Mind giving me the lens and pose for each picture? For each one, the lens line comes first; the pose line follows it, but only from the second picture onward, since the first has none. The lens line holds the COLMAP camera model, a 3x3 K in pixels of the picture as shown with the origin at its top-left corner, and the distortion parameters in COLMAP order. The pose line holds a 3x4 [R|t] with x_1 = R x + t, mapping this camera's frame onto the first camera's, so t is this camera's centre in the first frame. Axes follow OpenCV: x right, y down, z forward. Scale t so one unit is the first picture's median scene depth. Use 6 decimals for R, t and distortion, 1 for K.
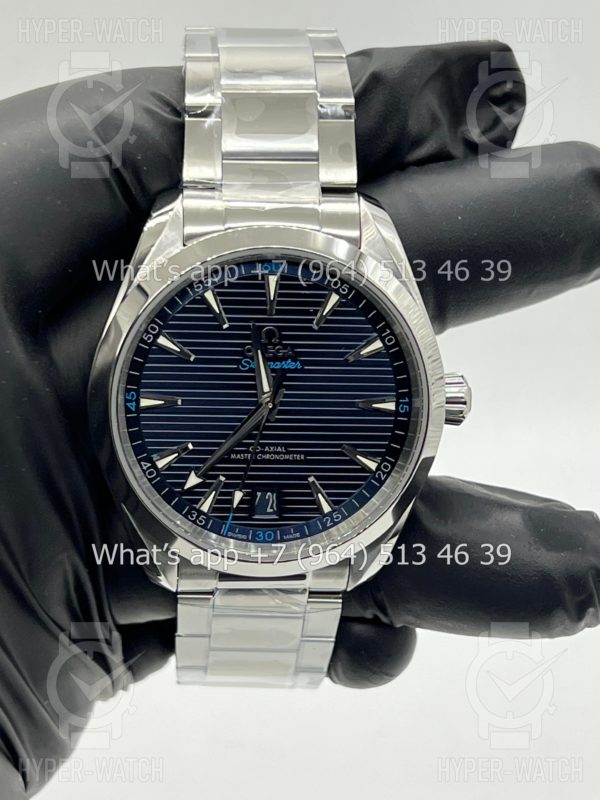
lens RADIAL K [[1915.9, 0, 300.0], [0, 1915.9, 400.0], [0, 0, 1]] dist [0.258060, -1.011293]
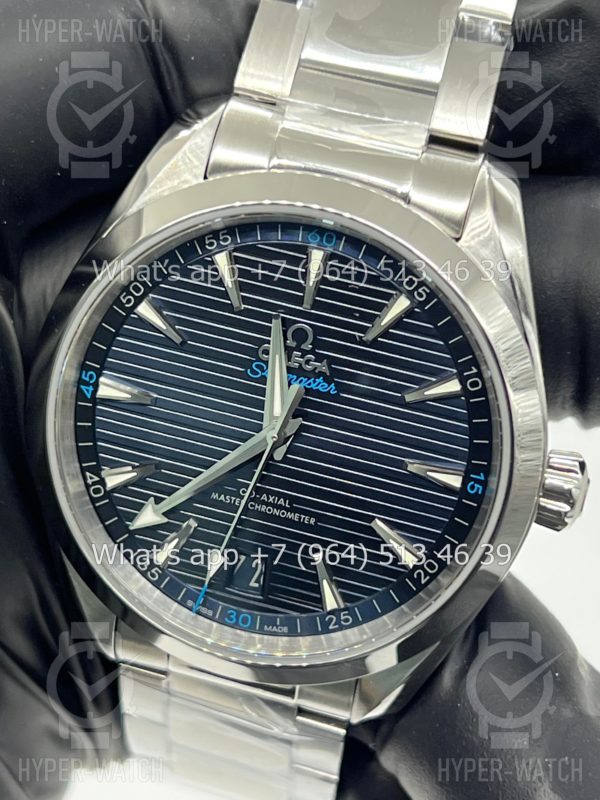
lens RADIAL K [[1915.9, 0, 300.0], [0, 1915.9, 400.0], [0, 0, 1]] dist [0.258060, -1.011293]
pose [[0.946701, 0.232733, -0.222693, 0.138994], [-0.223869, 0.972475, 0.064618, -0.055208], [0.231602, -0.011319, 0.972745, 0.341429]]
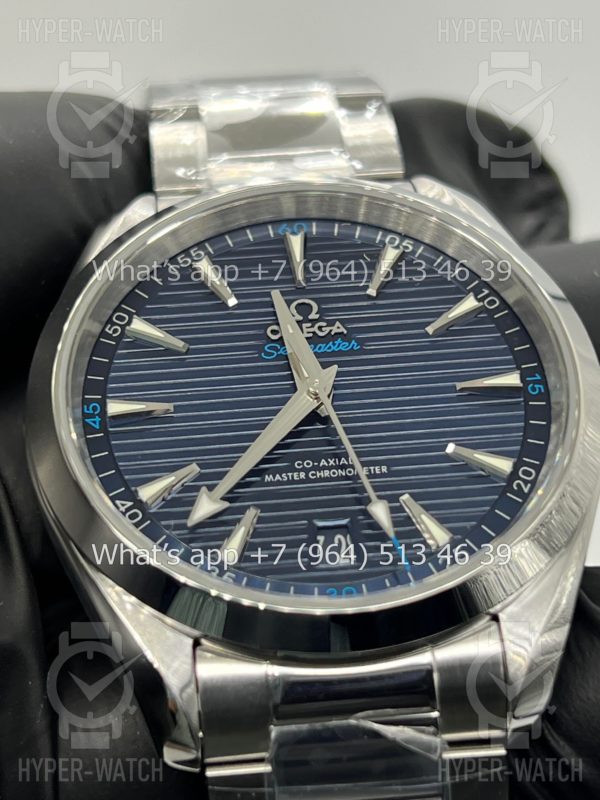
lens RADIAL K [[1915.9, 0, 300.0], [0, 1915.9, 400.0], [0, 0, 1]] dist [0.258060, -1.011293]
pose [[0.988530, -0.150249, 0.015315, -0.030818], [0.119596, 0.716836, -0.686909, 0.424471], [0.092229, 0.680861, 0.726582, 0.551496]]
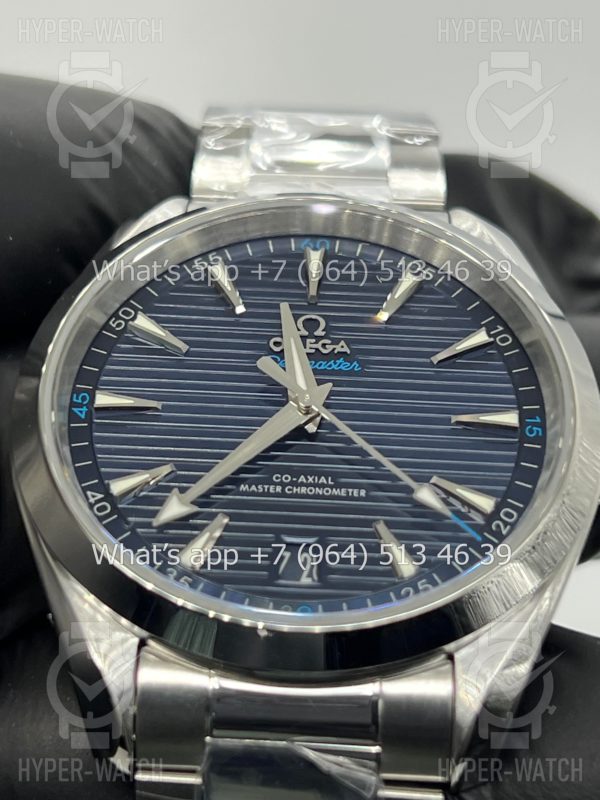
lens RADIAL K [[1915.9, 0, 300.0], [0, 1915.9, 400.0], [0, 0, 1]] dist [0.258060, -1.011293]
pose [[0.996467, -0.035019, -0.076331, 0.027966], [-0.030131, 0.699317, -0.714176, 0.430224], [0.078390, 0.713953, 0.695792, 0.575135]]
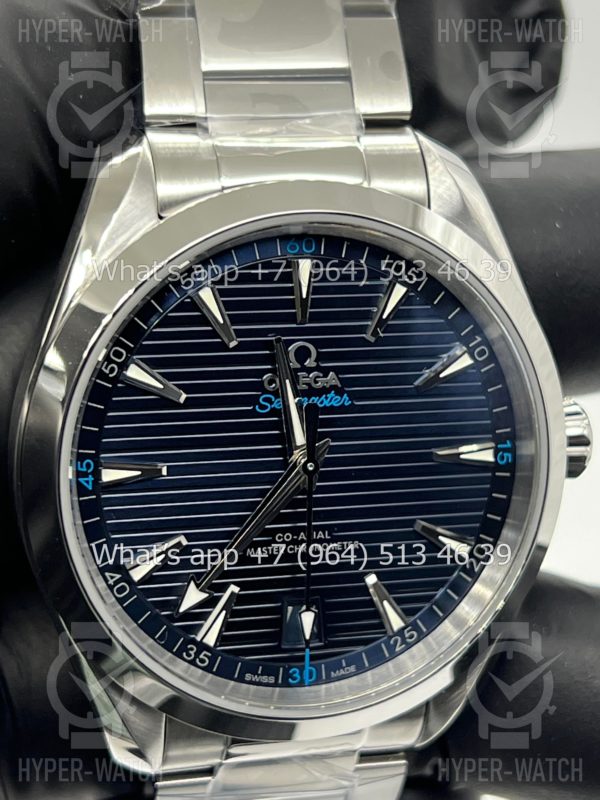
lens RADIAL K [[1915.9, 0, 300.0], [0, 1915.9, 400.0], [0, 0, 1]] dist [0.258060, -1.011293]
pose [[0.980858, -0.058254, 0.185804, -0.132597], [0.063374, 0.997753, -0.021729, -0.005446], [-0.184121, 0.033089, 0.982346, 0.382031]]
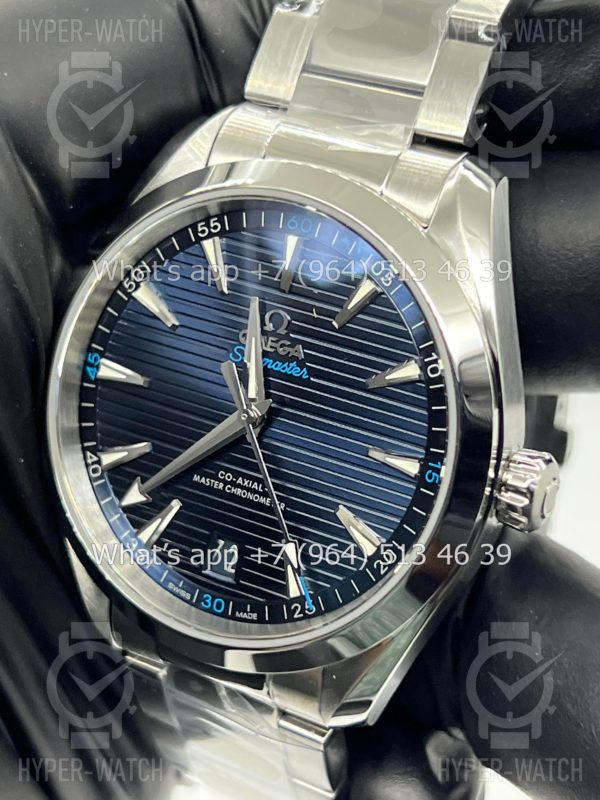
lens RADIAL K [[1915.9, 0, 300.0], [0, 1915.9, 400.0], [0, 0, 1]] dist [0.258060, -1.011293]
pose [[0.832894, 0.237548, -0.499859, 0.342715], [-0.282288, 0.959220, -0.014516, 0.001348], [0.476027, 0.153195, 0.865985, 0.405004]]
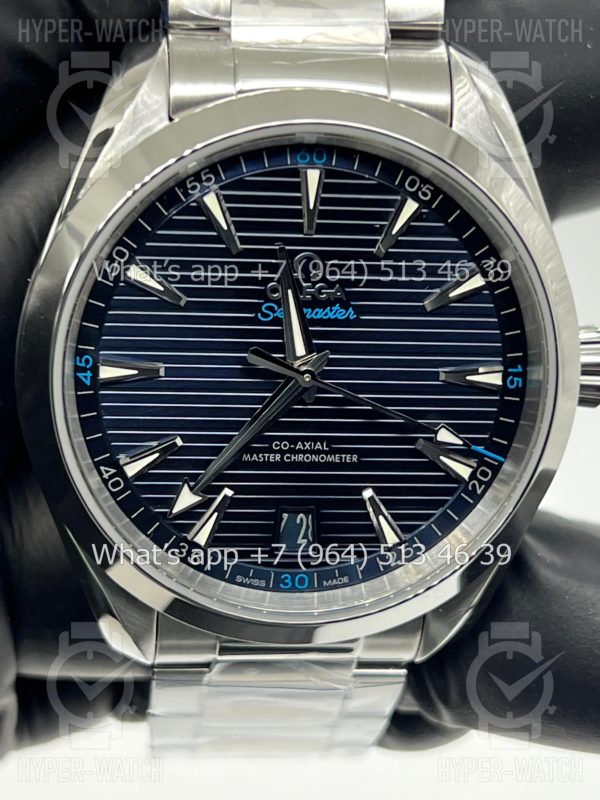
lens RADIAL K [[1915.9, 0, 300.0], [0, 1915.9, 400.0], [0, 0, 1]] dist [0.258060, -1.011293]
pose [[0.999117, 0.003441, 0.041880, -0.043806], [-0.004793, 0.999469, 0.032229, -0.010032], [-0.041747, -0.032401, 0.998603, 0.369380]]
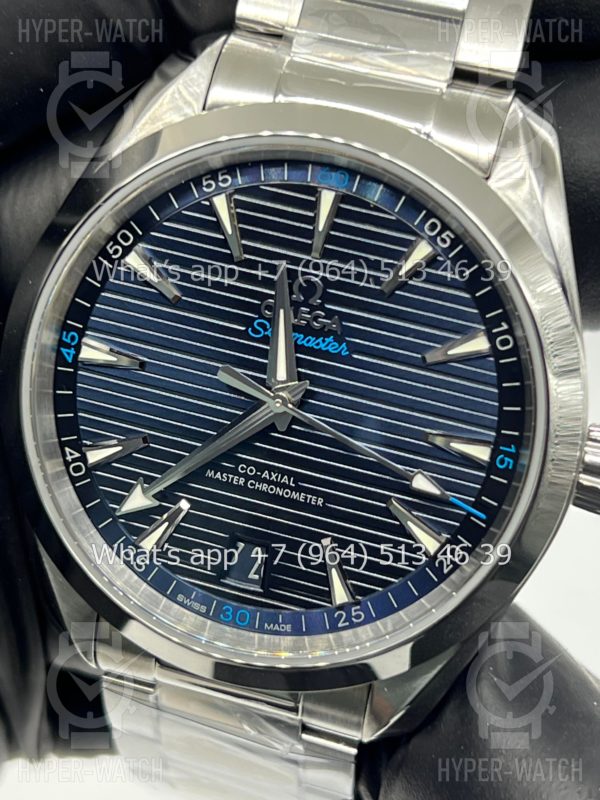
lens RADIAL K [[1915.9, 0, 300.0], [0, 1915.9, 400.0], [0, 0, 1]] dist [0.258060, -1.011293]
pose [[0.942418, 0.222351, -0.249818, 0.138550], [-0.232145, 0.972629, -0.010059, 0.006279], [0.240744, 0.067474, 0.968240, 0.419336]]
